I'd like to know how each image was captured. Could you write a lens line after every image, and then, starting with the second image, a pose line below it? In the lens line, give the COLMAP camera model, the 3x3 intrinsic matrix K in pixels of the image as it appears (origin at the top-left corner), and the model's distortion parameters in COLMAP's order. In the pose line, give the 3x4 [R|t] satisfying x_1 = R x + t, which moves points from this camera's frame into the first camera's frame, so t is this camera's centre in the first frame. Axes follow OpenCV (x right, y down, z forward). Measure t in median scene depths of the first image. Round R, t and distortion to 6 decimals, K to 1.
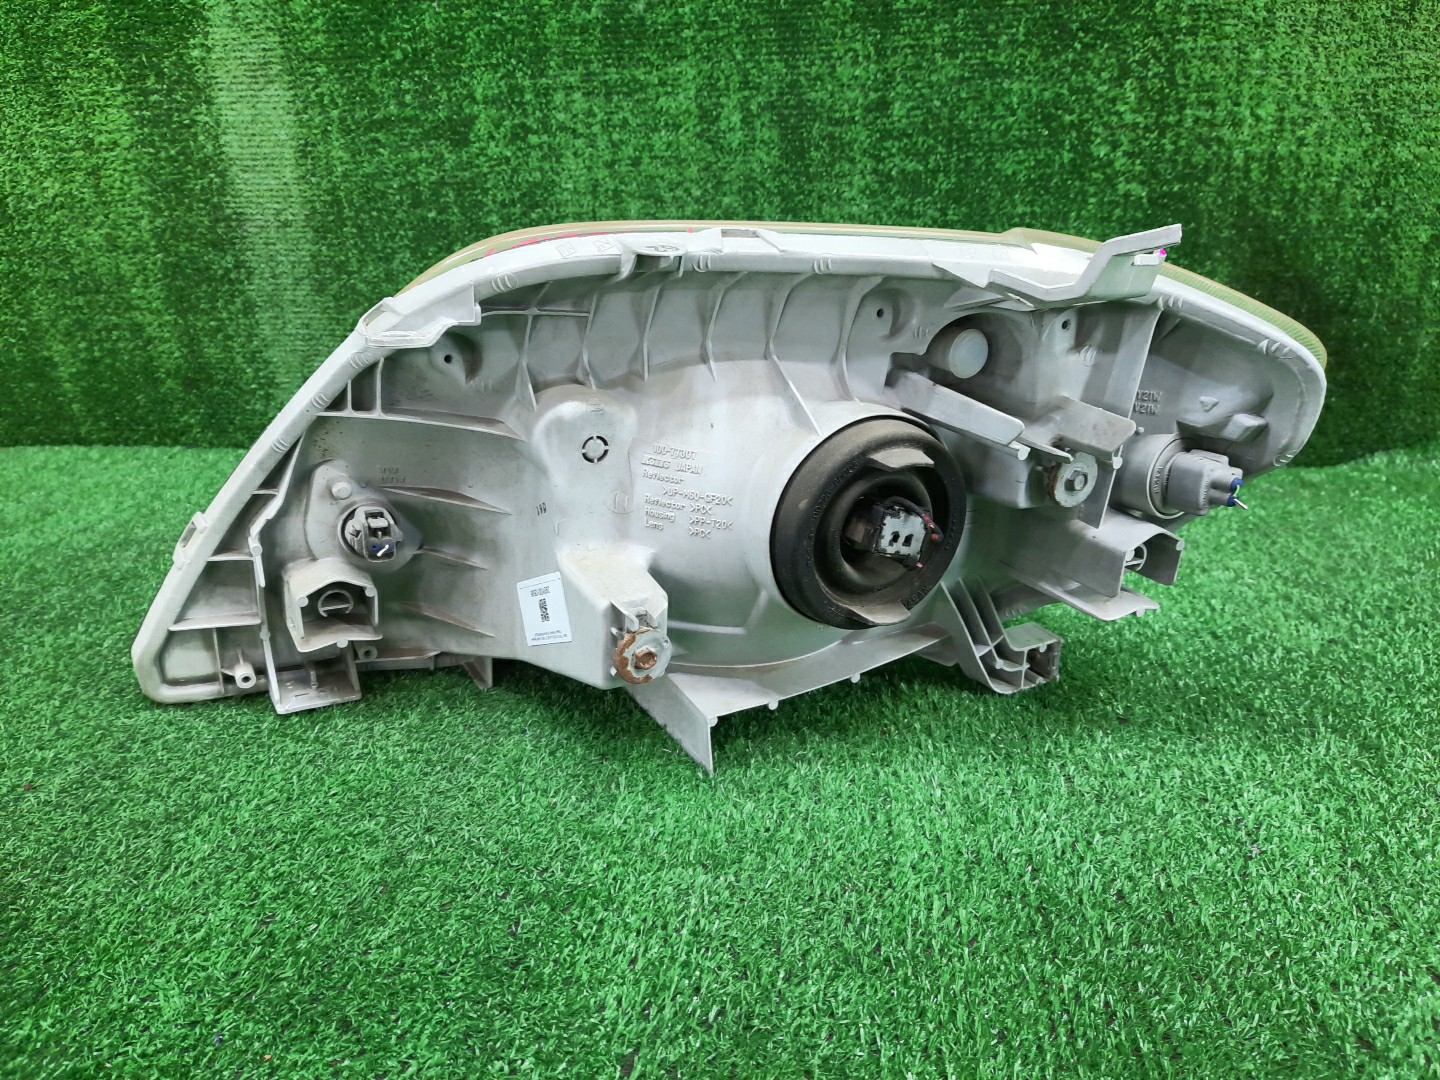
lens RADIAL K [[1139.8, 0, 714.6], [0, 1139.8, 548.0], [0, 0, 1]] dist [0.020962, -0.033420]
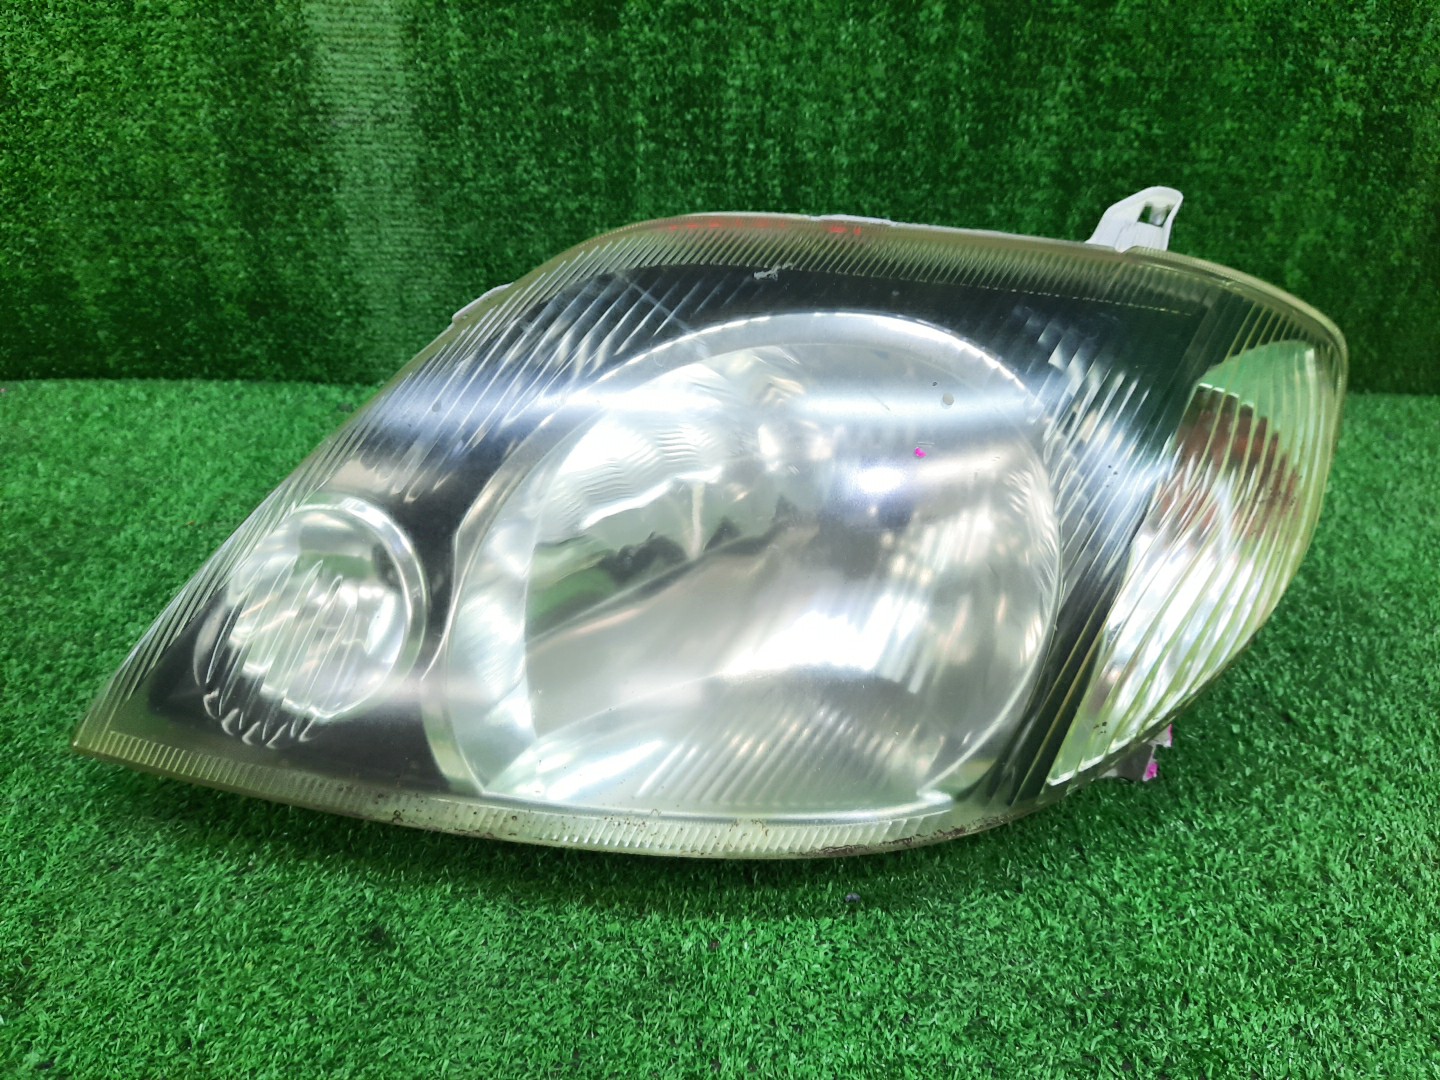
lens RADIAL K [[1134.0, 0, 711.3], [0, 1134.0, 566.7], [0, 0, 1]] dist [0.005450, -0.011230]
pose [[0.986714, -0.041940, 0.156958, -0.303254], [0.012050, 0.982336, 0.186738, -0.123810], [-0.162017, -0.182366, 0.969790, 0.118358]]
